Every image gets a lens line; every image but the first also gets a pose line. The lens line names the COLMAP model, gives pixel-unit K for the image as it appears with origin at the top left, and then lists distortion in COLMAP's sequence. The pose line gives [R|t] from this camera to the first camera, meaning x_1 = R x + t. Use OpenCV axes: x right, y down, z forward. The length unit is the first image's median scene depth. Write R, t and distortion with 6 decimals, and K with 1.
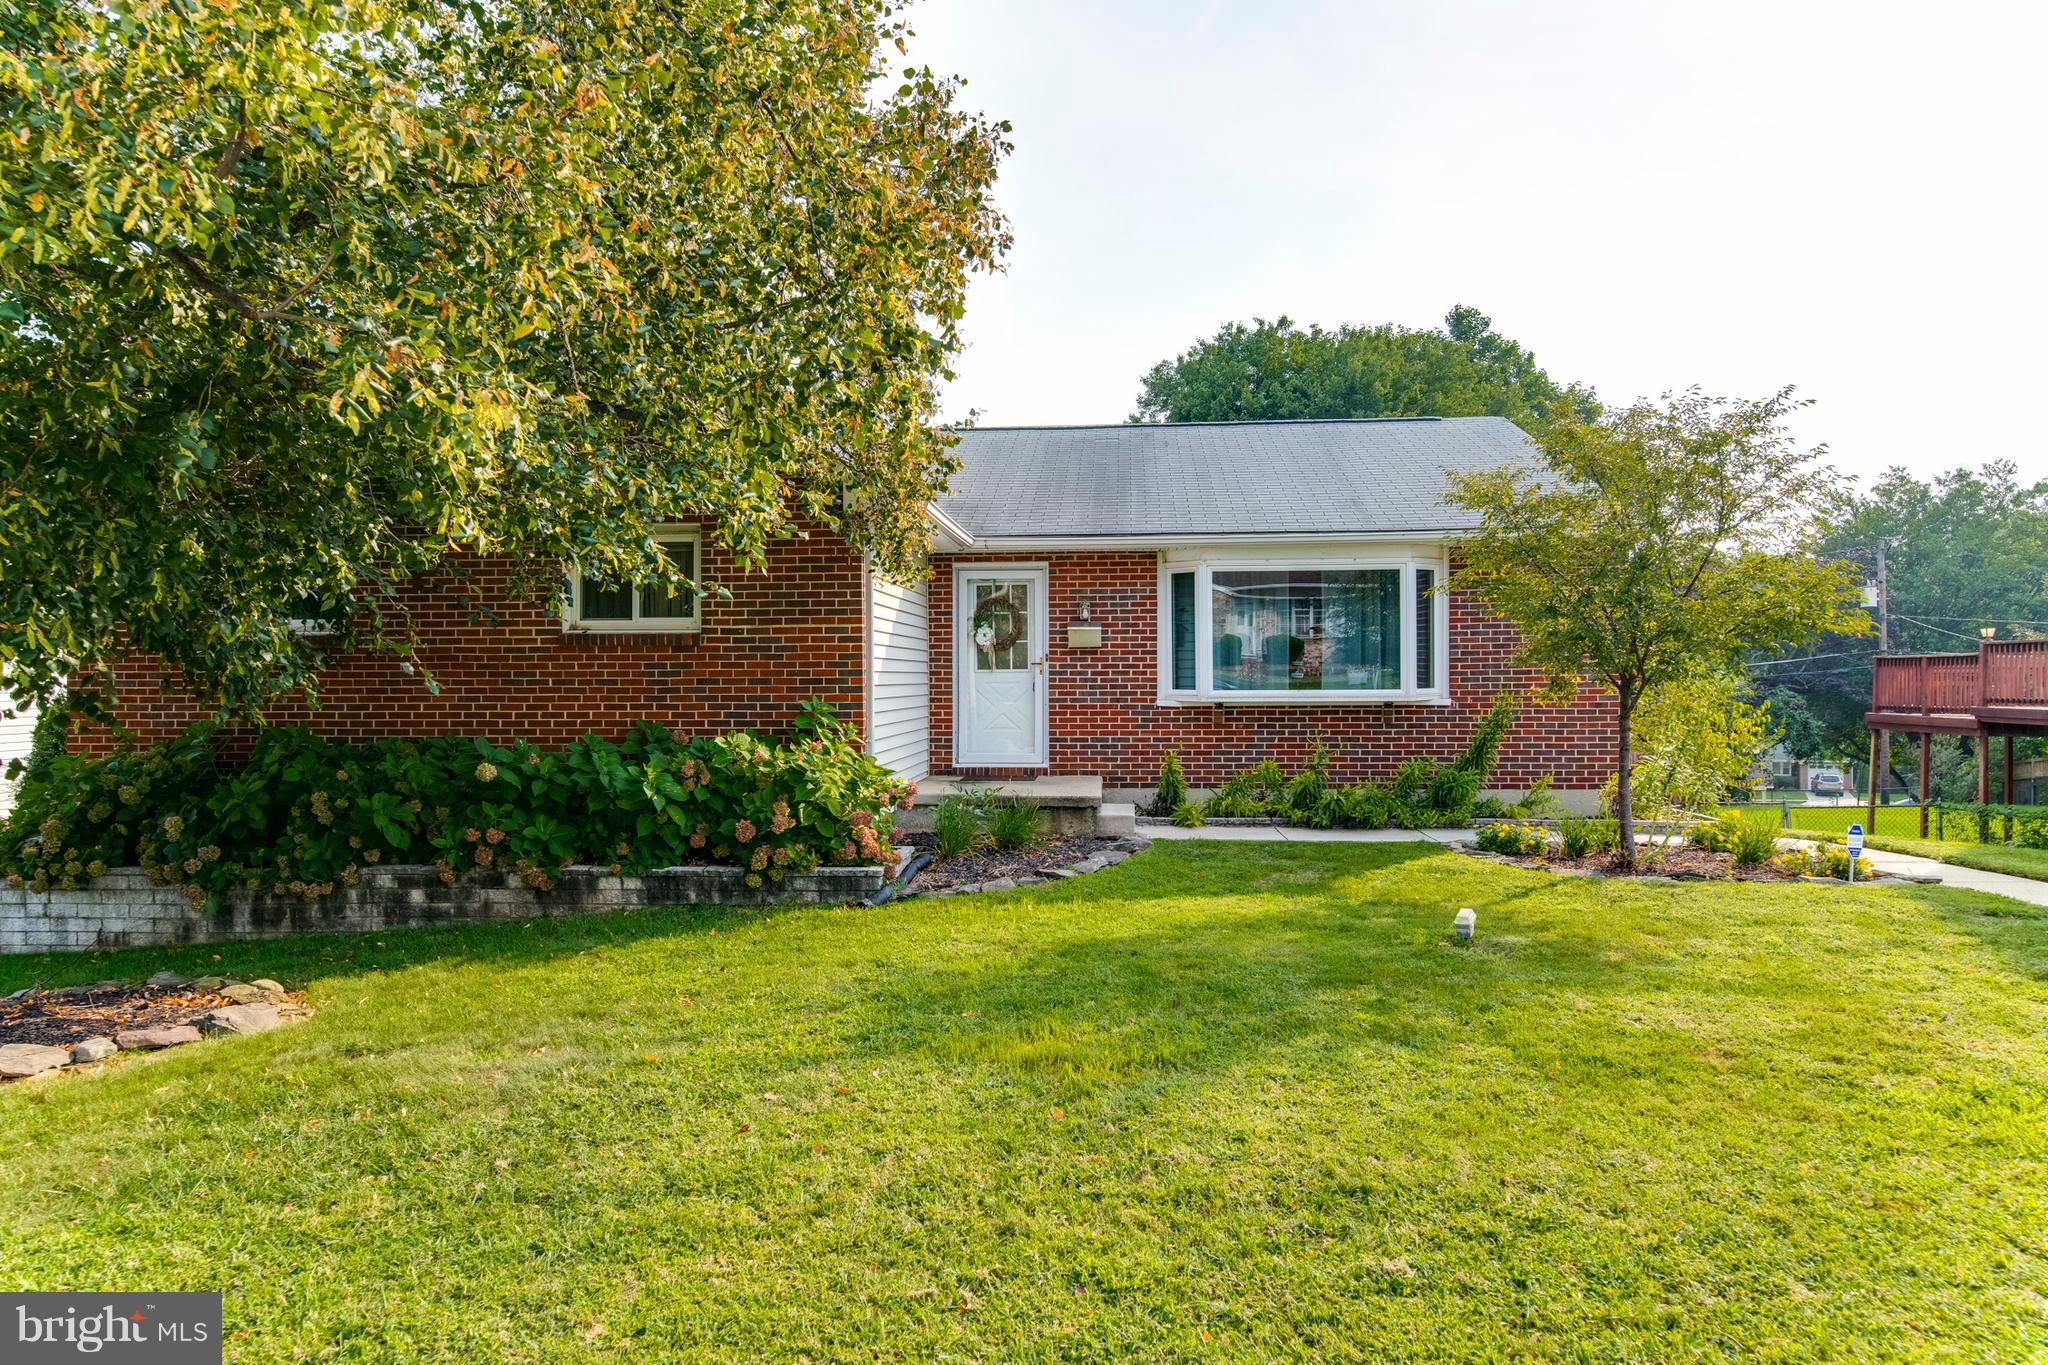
lens RADIAL K [[1136.8, 0, 1024.0], [0, 1136.8, 677.1], [0, 0, 1]] dist [0.001118, 0.000380]
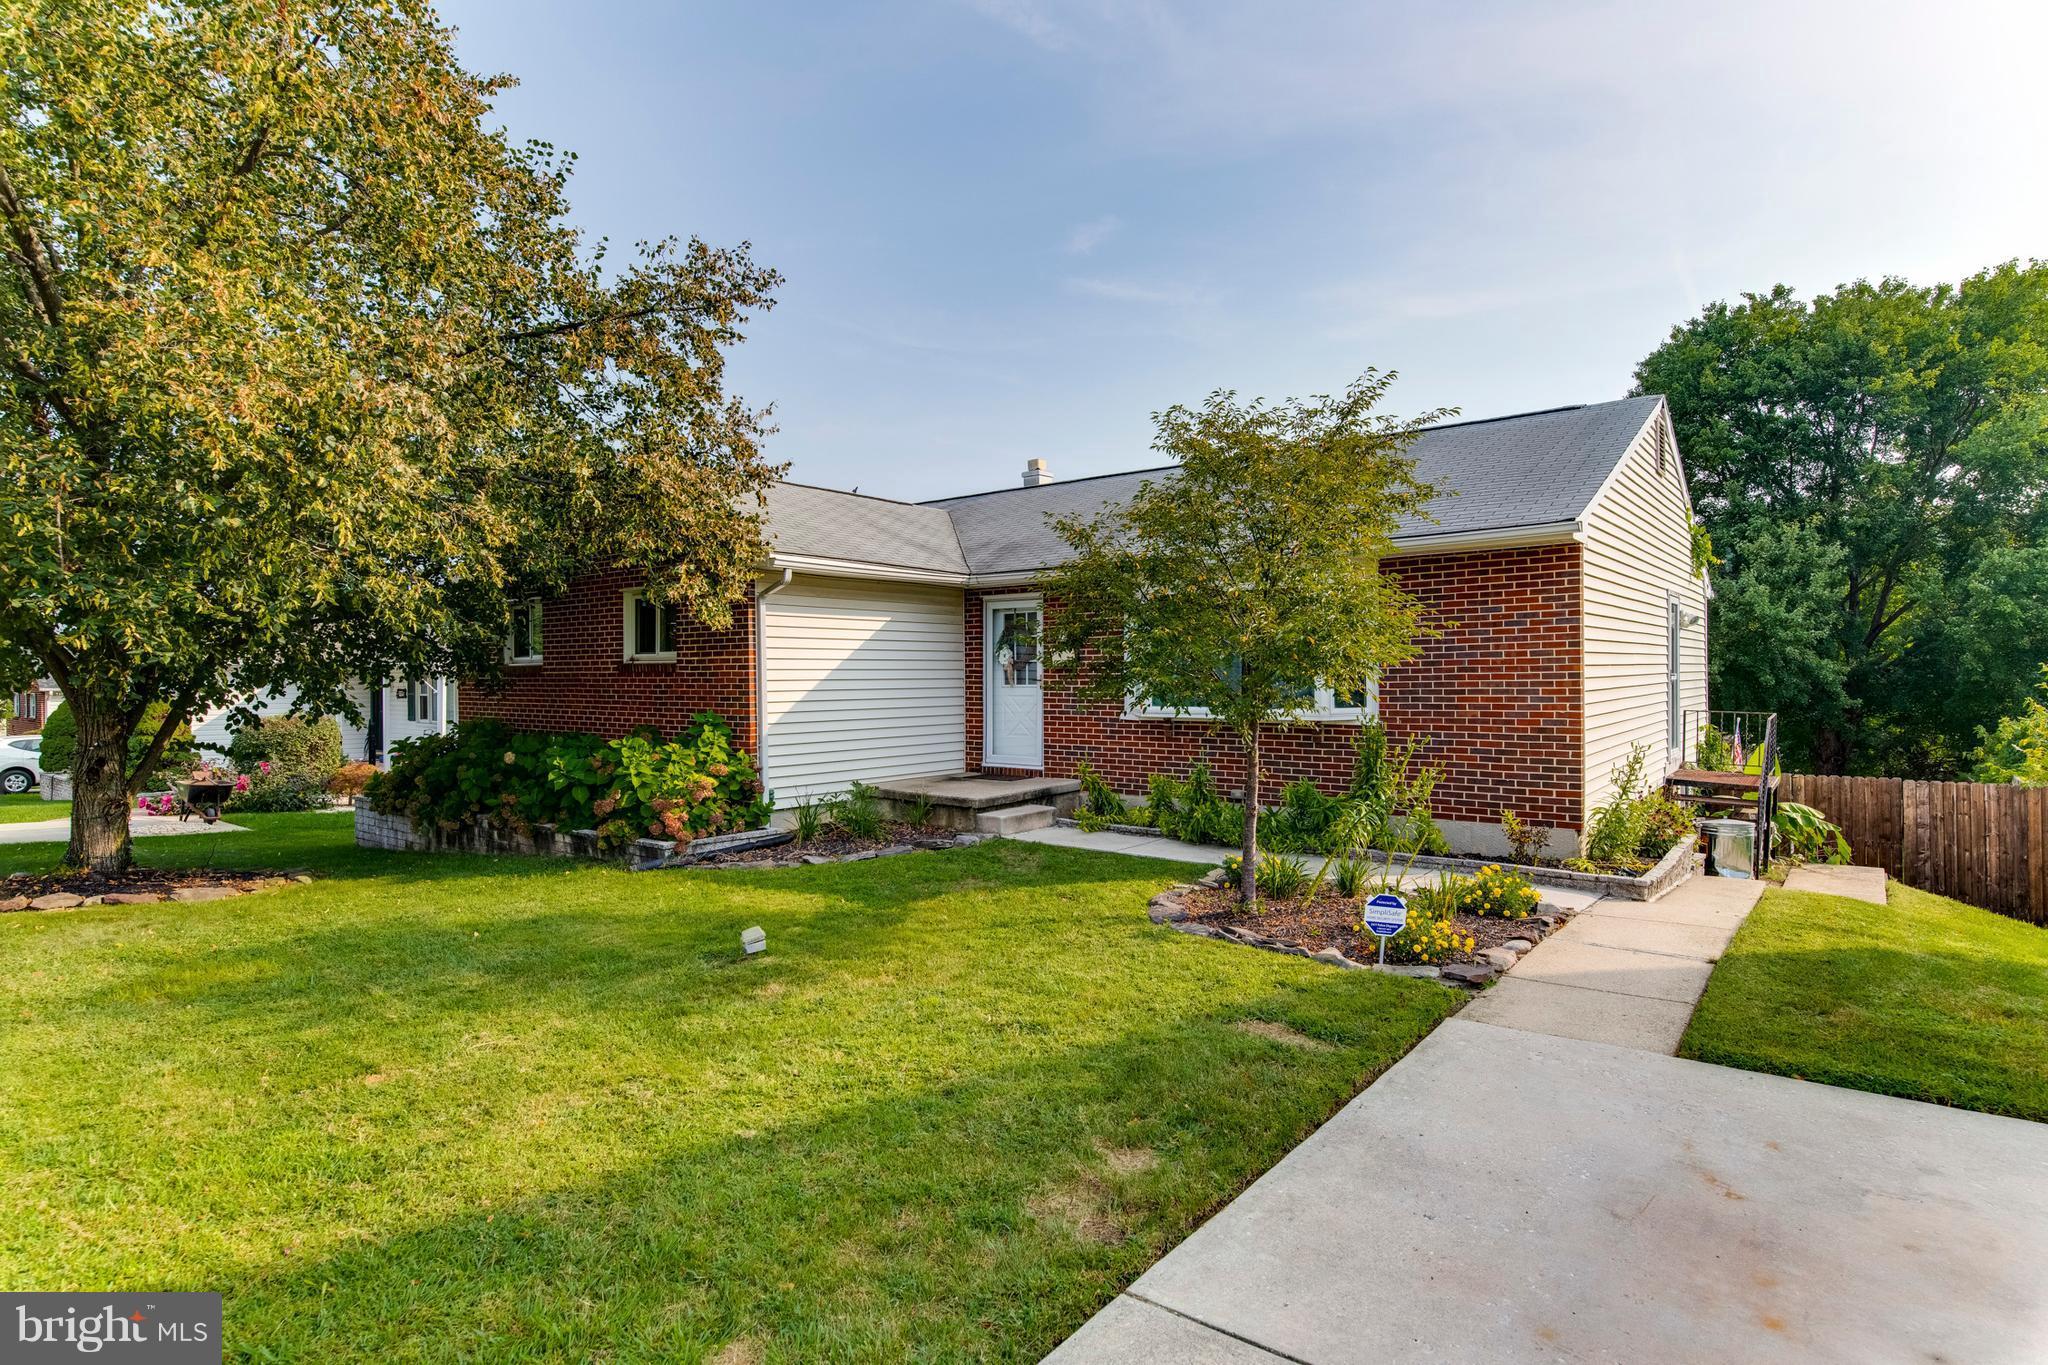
lens RADIAL K [[964.1, 0, 1103.1], [0, 964.1, 672.7], [0, 0, 1]] dist [0.001813, 0.000649]
pose [[0.864442, -0.000618, -0.502732, 0.564519], [0.001444, 0.999998, 0.001253, -0.020508], [0.502730, -0.001809, 0.864441, 0.181610]]
